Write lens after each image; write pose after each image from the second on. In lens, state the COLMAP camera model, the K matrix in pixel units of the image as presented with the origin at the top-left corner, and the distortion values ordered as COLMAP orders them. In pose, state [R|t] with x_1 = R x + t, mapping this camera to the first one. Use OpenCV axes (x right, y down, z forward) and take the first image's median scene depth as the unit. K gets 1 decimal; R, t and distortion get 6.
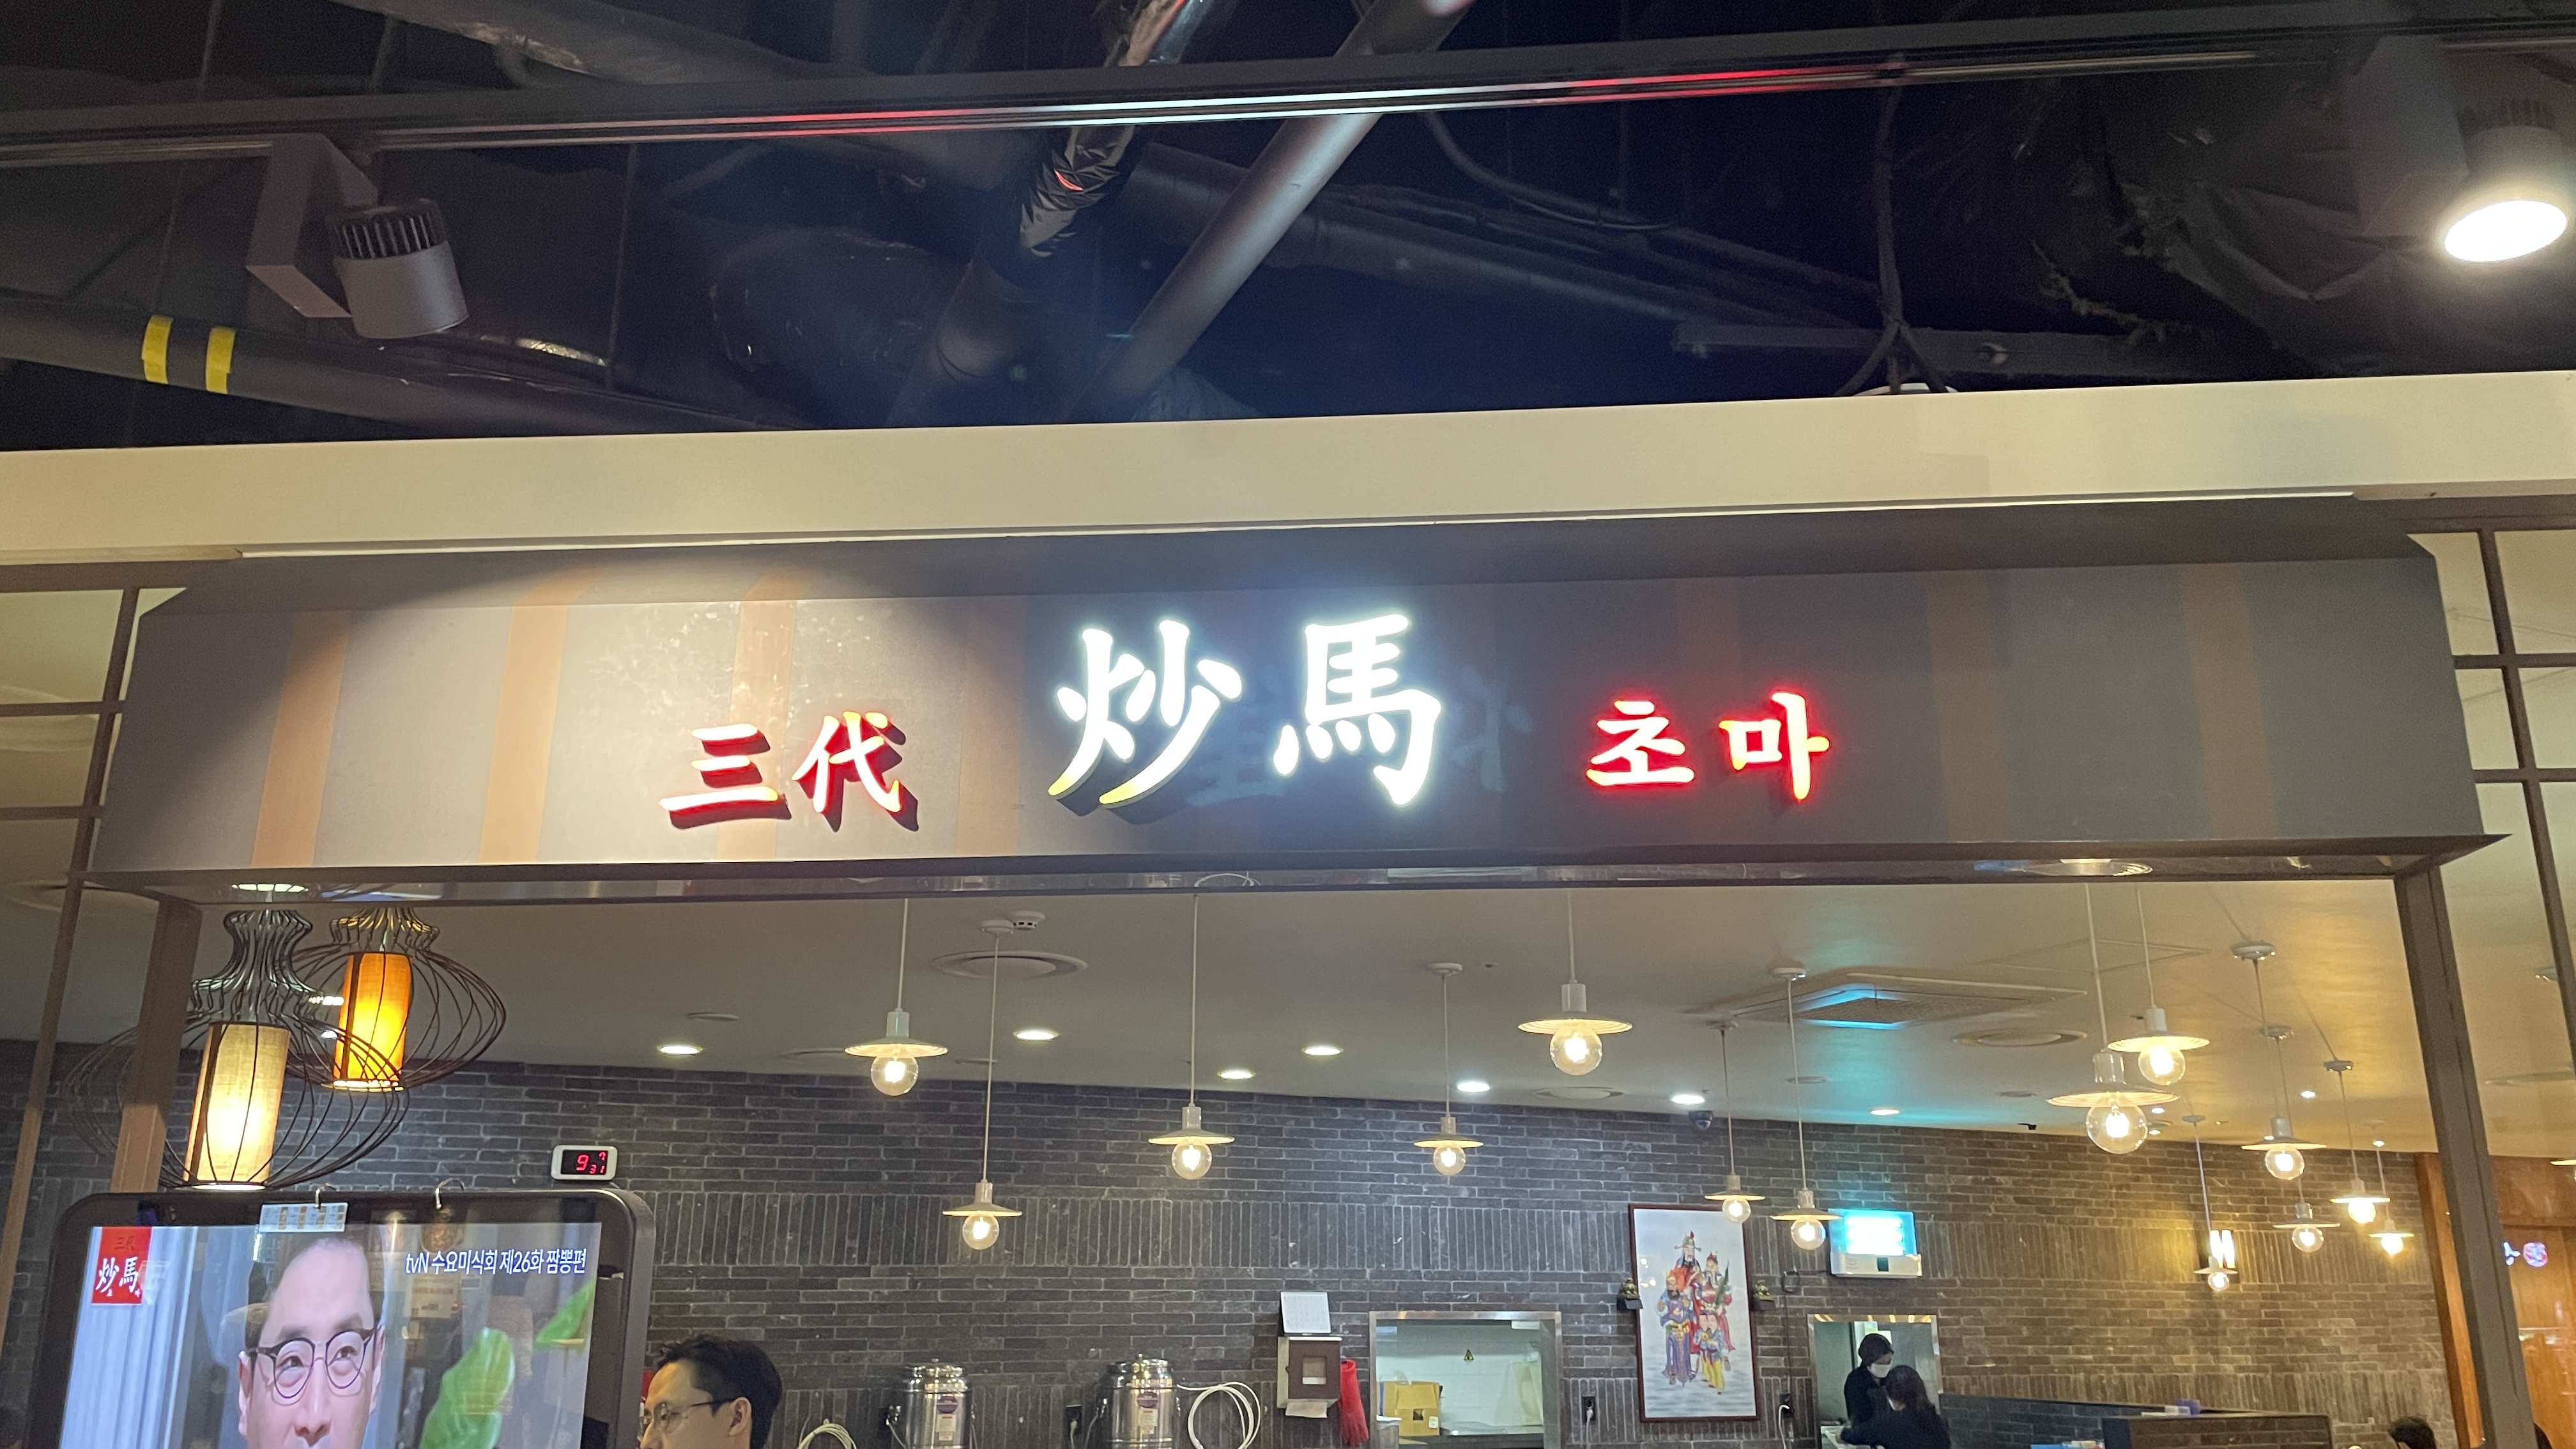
lens RADIAL K [[2022.8, 0, 1288.0], [0, 2022.8, 724.5], [0, 0, 1]] dist [0.111878, -0.137136]
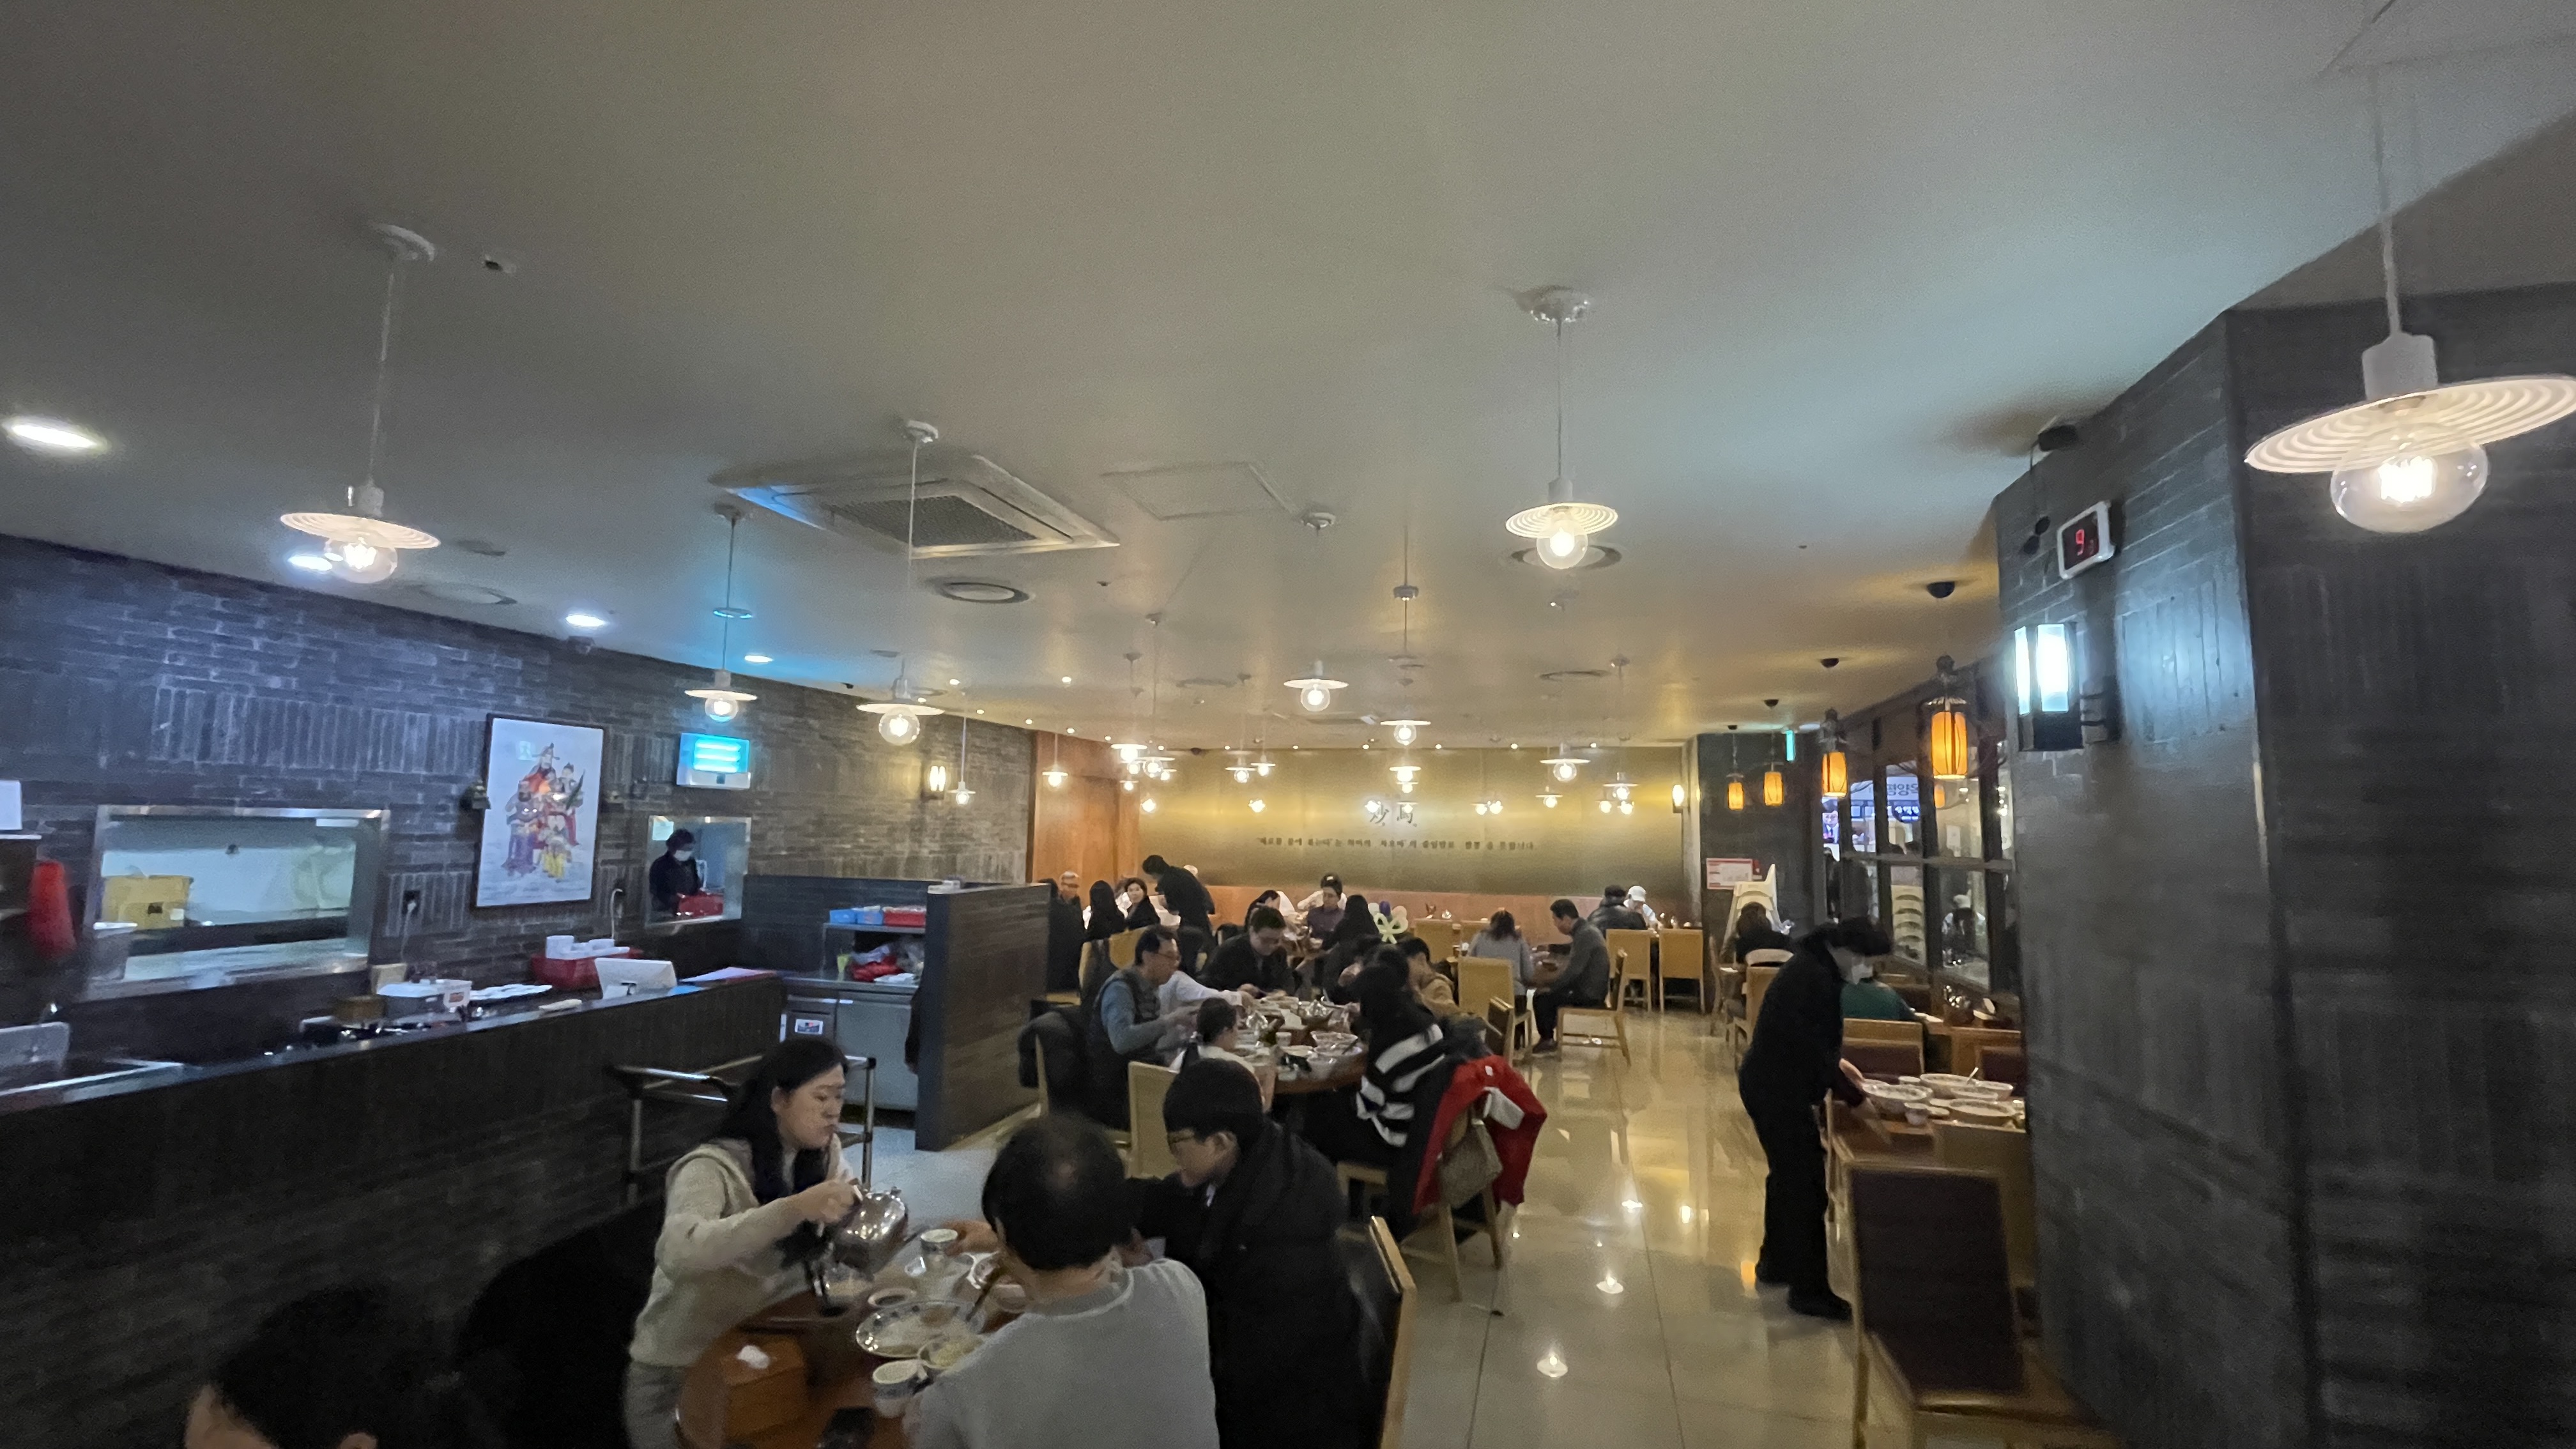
lens RADIAL K [[1051.5, 0, 1288.0], [0, 1051.5, 724.5], [0, 0, 1]] dist [0.001139, 0.000083]
pose [[0.629775, 0.087740, 0.771806, 0.010459], [-0.231880, 0.969532, 0.078990, 0.105060], [-0.741360, -0.228712, 0.630932, 0.361591]]
